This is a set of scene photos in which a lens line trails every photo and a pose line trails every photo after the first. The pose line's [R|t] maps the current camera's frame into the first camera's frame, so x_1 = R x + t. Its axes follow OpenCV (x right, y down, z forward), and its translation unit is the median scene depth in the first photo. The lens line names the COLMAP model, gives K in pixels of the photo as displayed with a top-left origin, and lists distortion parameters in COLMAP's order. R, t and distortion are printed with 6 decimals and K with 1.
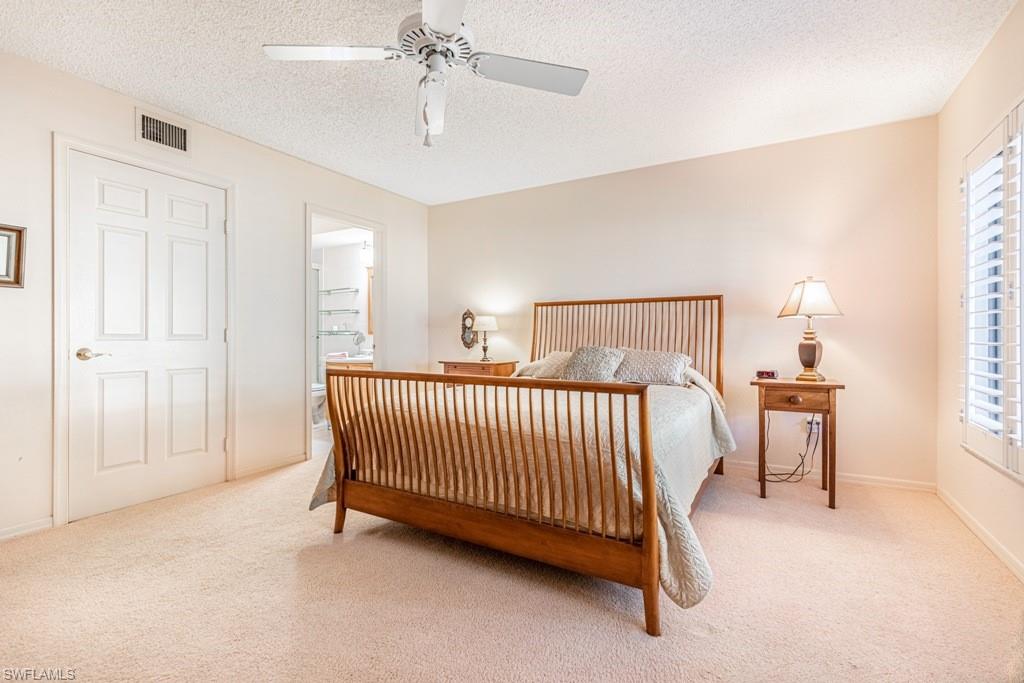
lens RADIAL K [[472.6, 0, 511.0], [0, 472.6, 331.1], [0, 0, 1]] dist [0.013696, -0.000248]
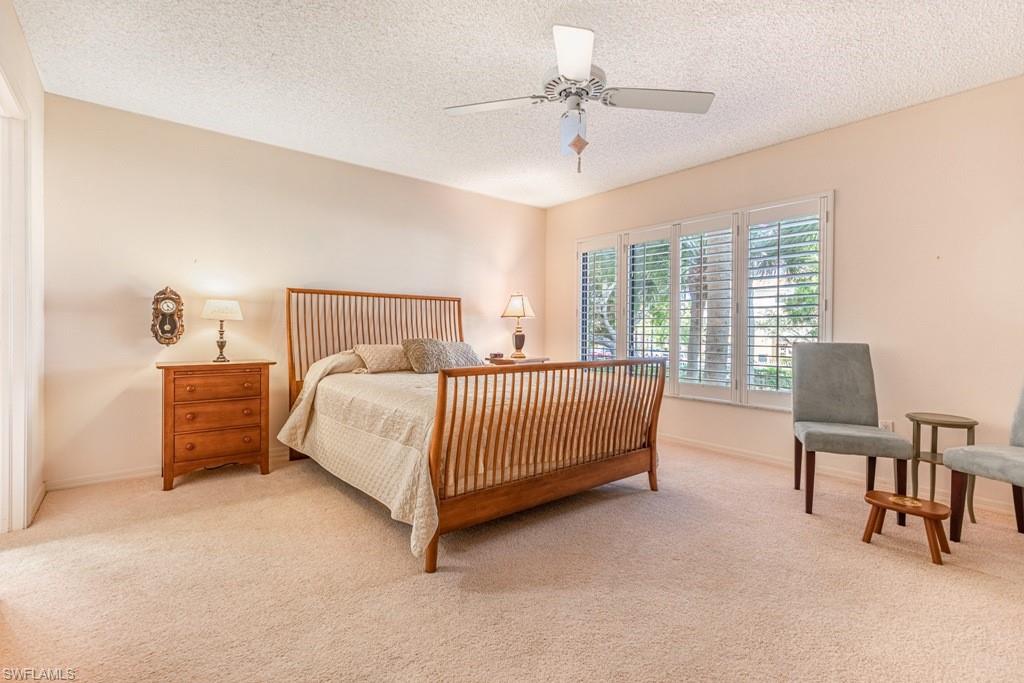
lens RADIAL K [[472.6, 0, 511.0], [0, 472.6, 331.1], [0, 0, 1]] dist [0.013696, -0.000248]
pose [[0.337247, -0.000313, 0.941416, -0.708739], [-0.019022, 0.999794, 0.007147, 0.003398], [-0.941224, -0.020318, 0.337171, 0.396472]]
